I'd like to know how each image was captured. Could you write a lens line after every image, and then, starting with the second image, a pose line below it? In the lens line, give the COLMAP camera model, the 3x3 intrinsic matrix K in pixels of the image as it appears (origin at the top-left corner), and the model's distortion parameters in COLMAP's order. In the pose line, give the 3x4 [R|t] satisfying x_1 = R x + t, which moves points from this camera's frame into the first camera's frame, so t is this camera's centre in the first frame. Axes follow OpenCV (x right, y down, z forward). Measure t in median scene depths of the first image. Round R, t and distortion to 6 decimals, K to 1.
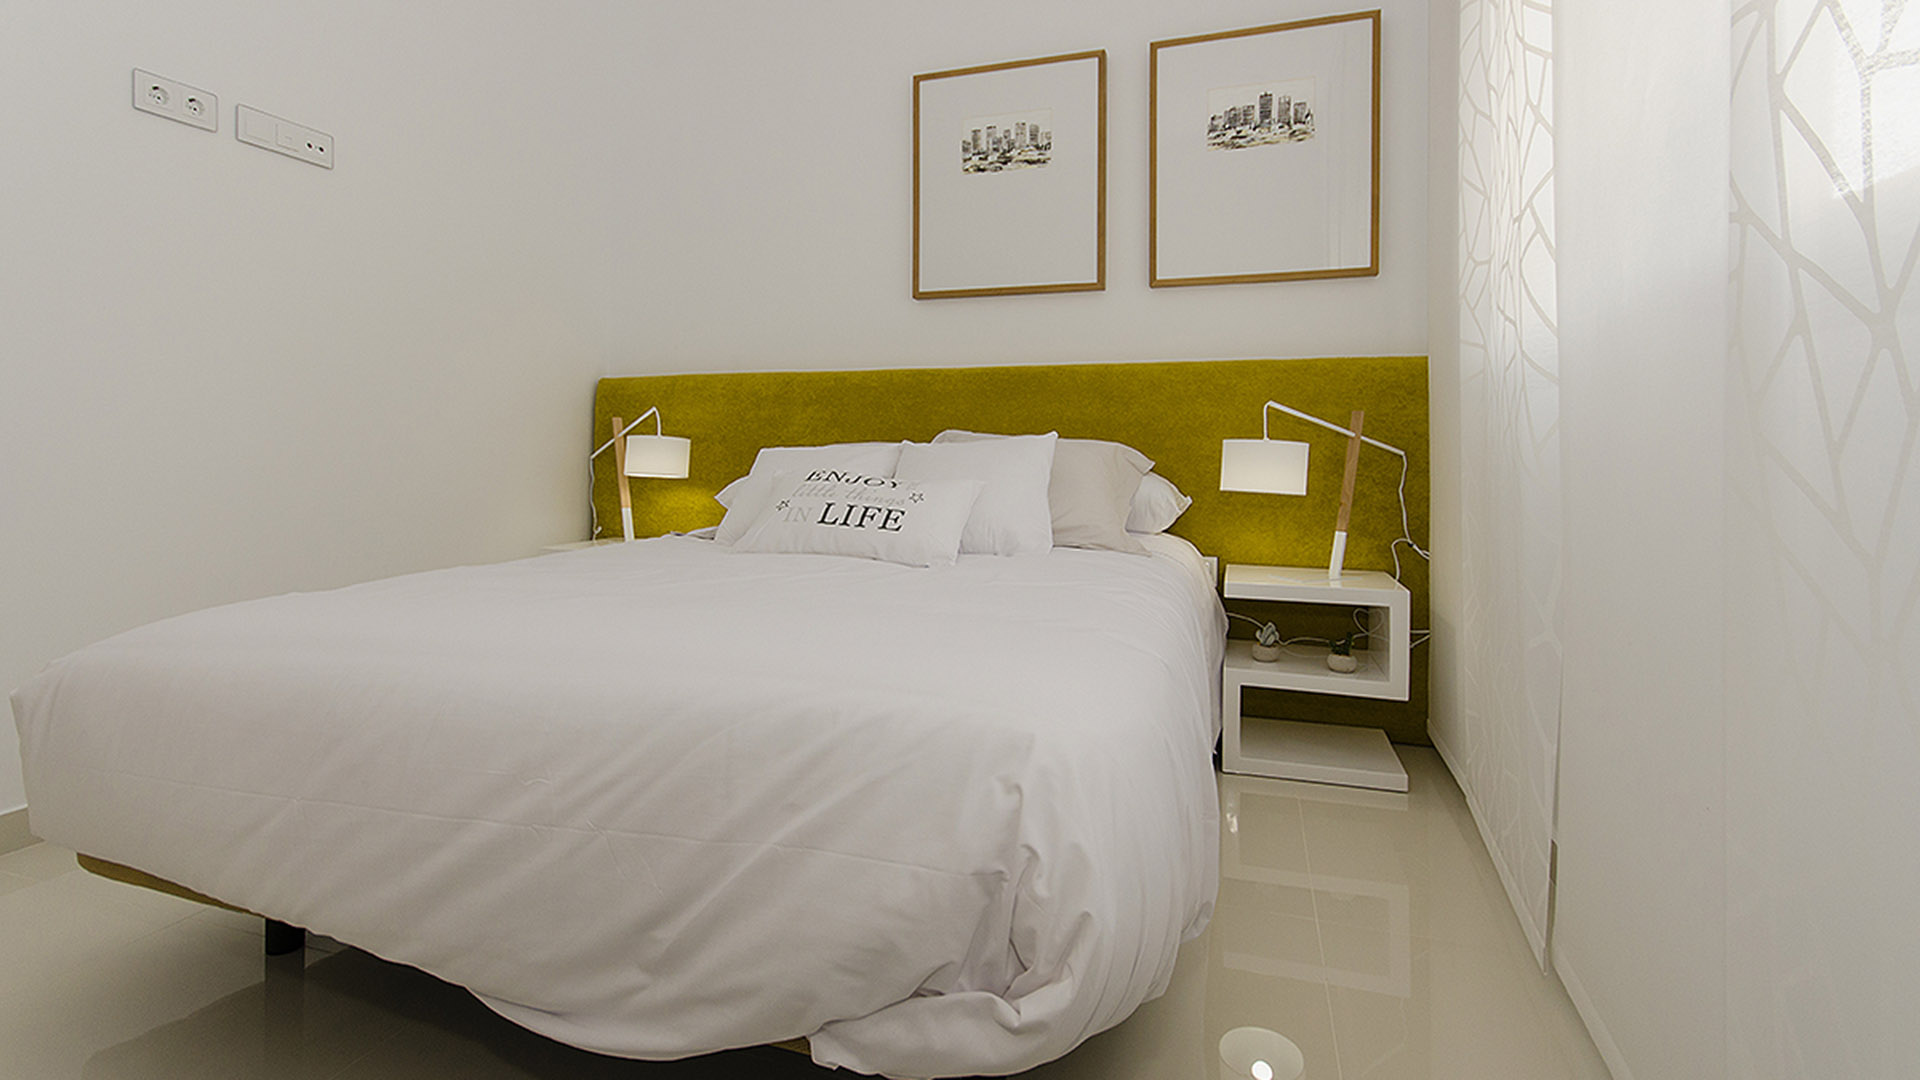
lens RADIAL K [[836.6, 0, 1027.9], [0, 836.6, 445.0], [0, 0, 1]] dist [0.008399, -0.001586]
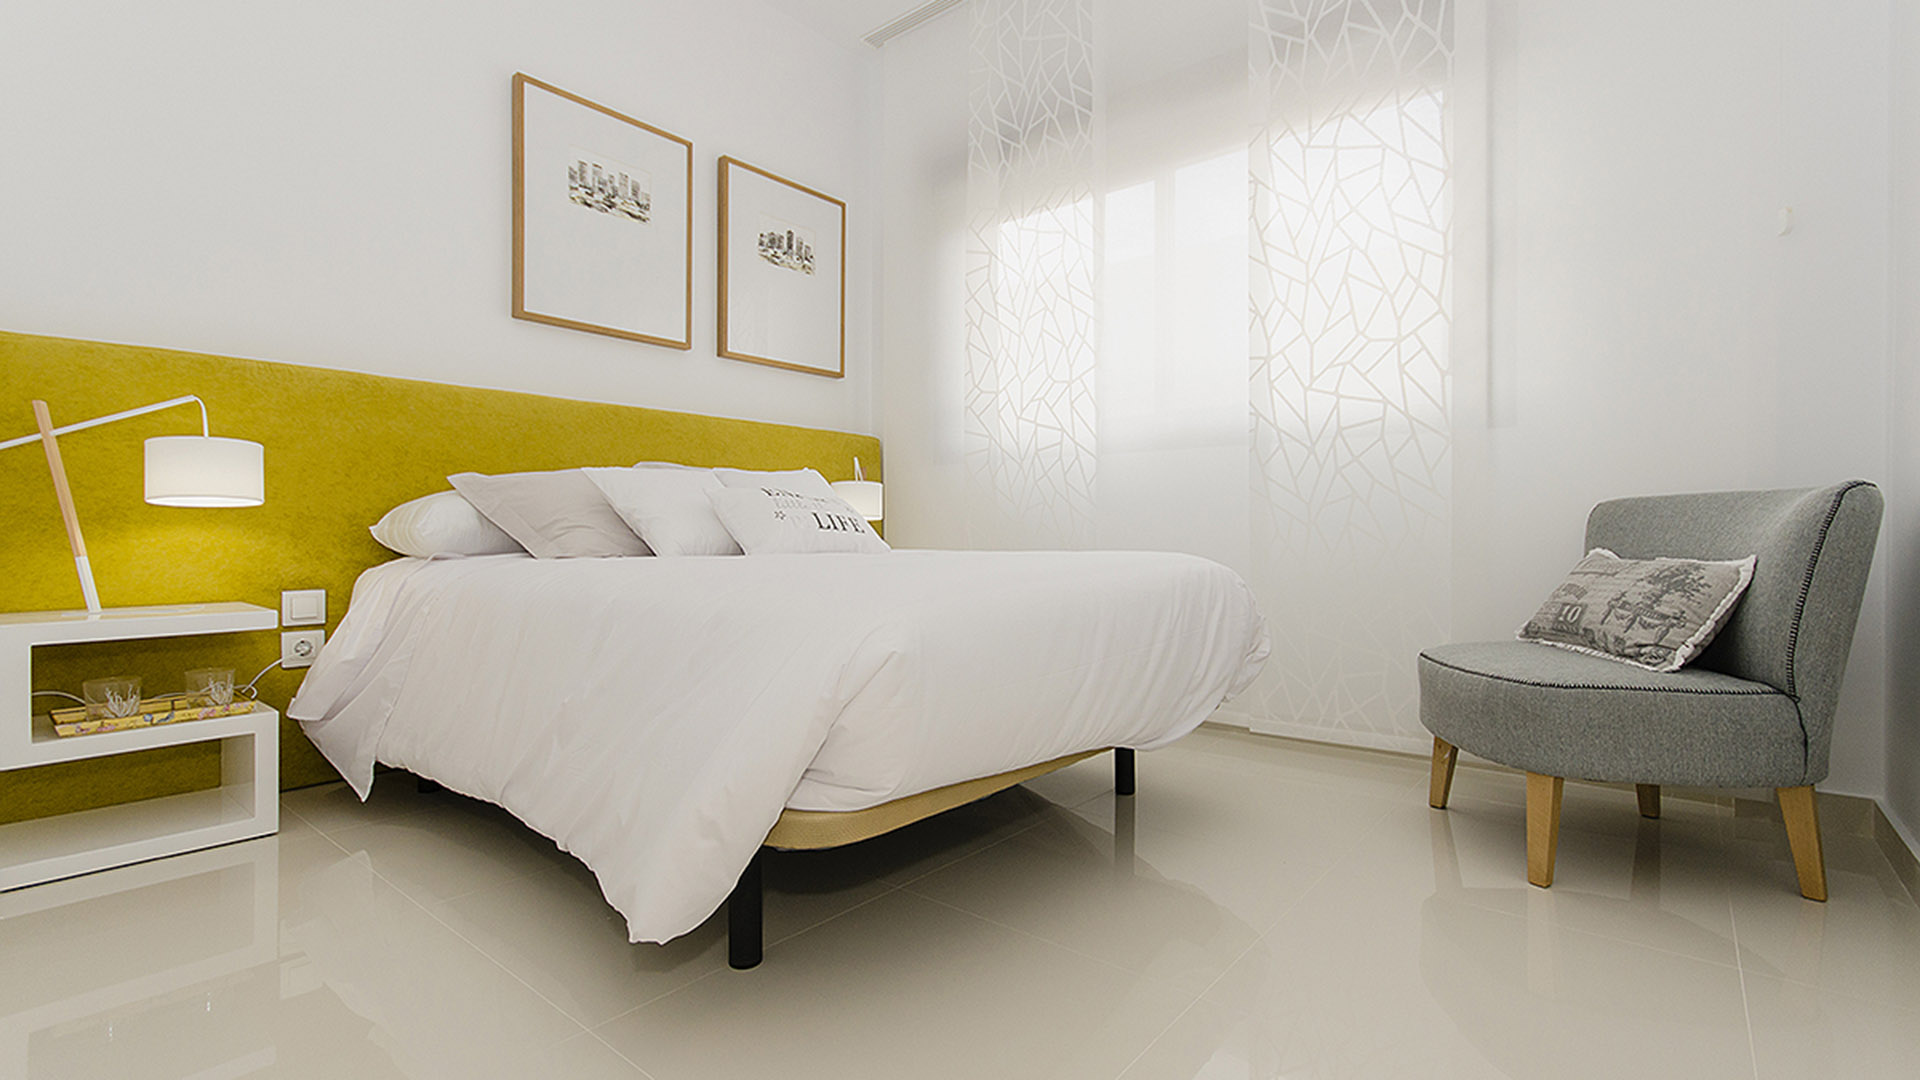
lens RADIAL K [[836.6, 0, 919.6], [0, 836.6, 528.8], [0, 0, 1]] dist [0.008399, -0.001586]
pose [[0.417837, -0.006321, 0.908500, -0.837936], [-0.002549, 0.999964, 0.008130, 0.052939], [-0.908519, -0.005713, 0.417805, 0.226005]]
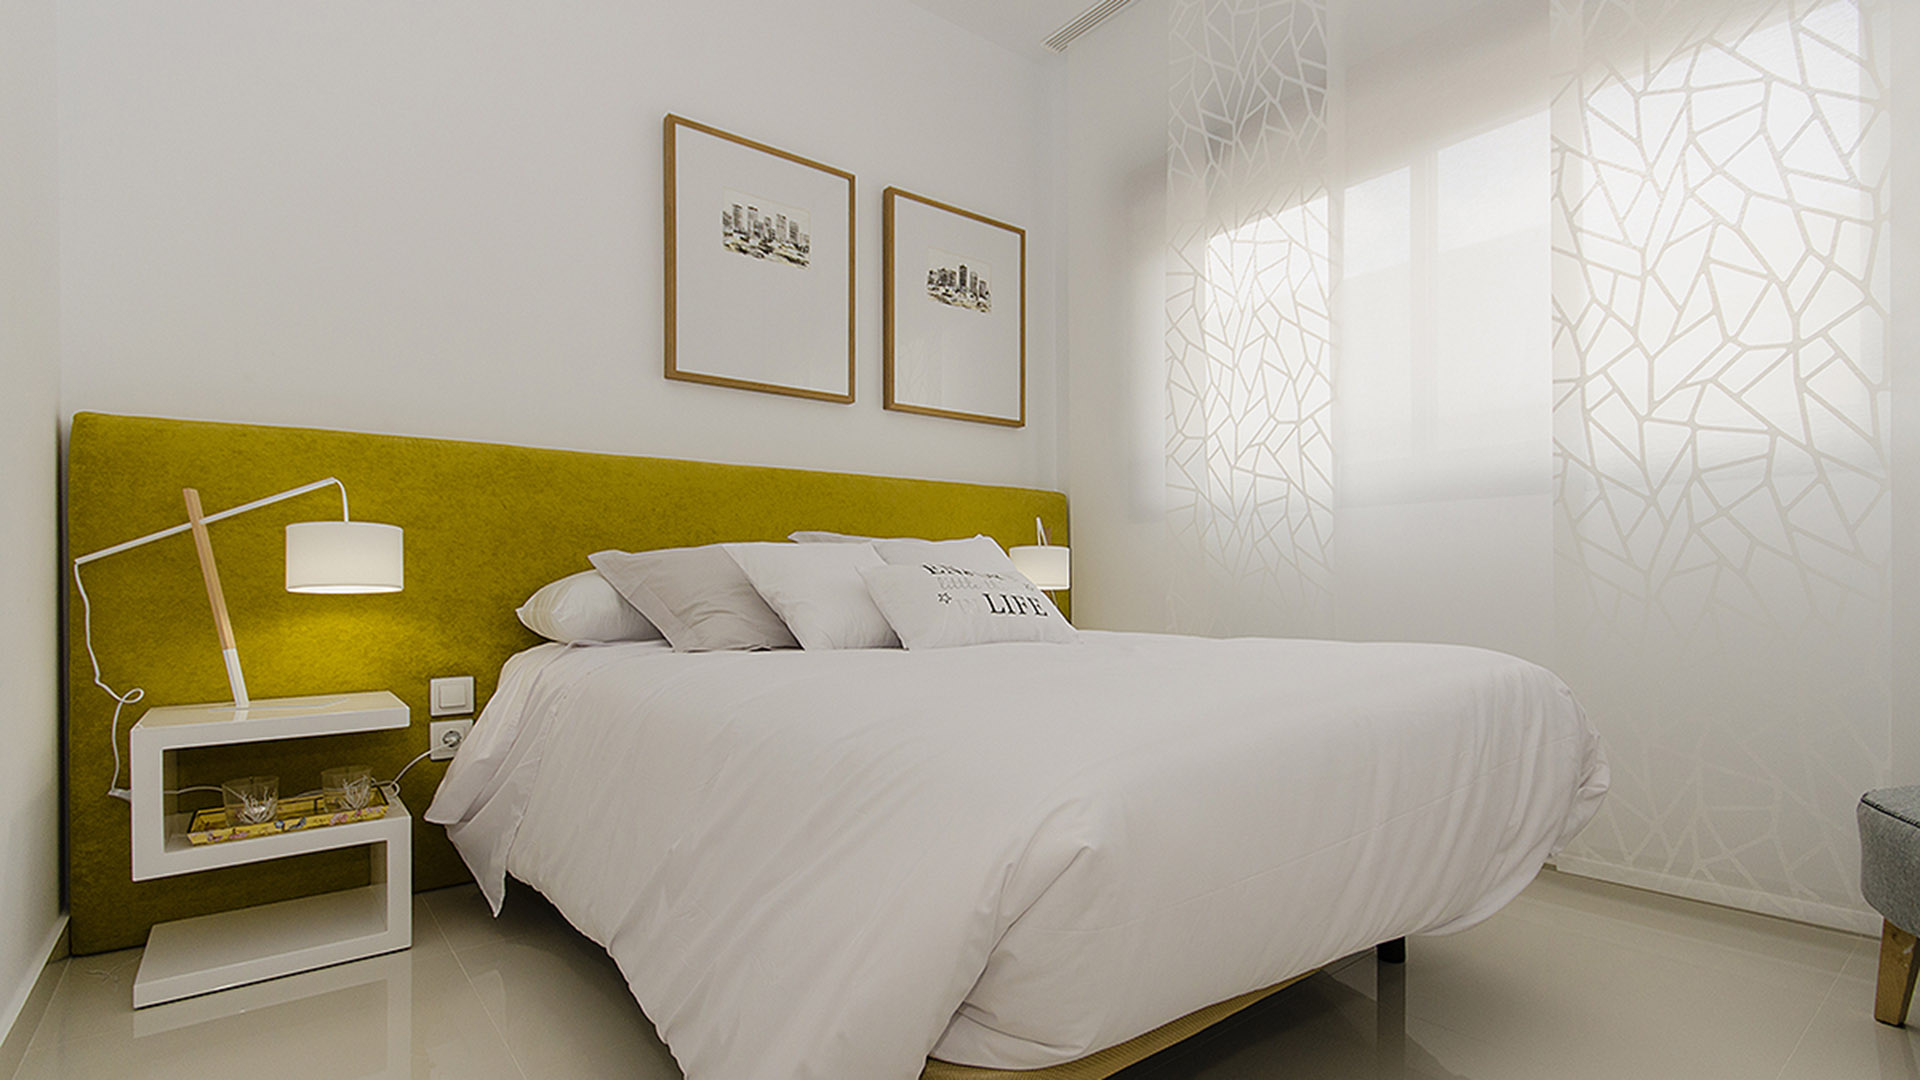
lens RADIAL K [[860.6, 0, 941.1], [0, 860.6, 577.8], [0, 0, 1]] dist [0.005753, 0.000287]
pose [[0.584281, -0.008568, 0.811506, -0.729721], [0.005125, 0.999963, 0.006867, 0.026821], [-0.811535, 0.000146, 0.584303, 0.280191]]
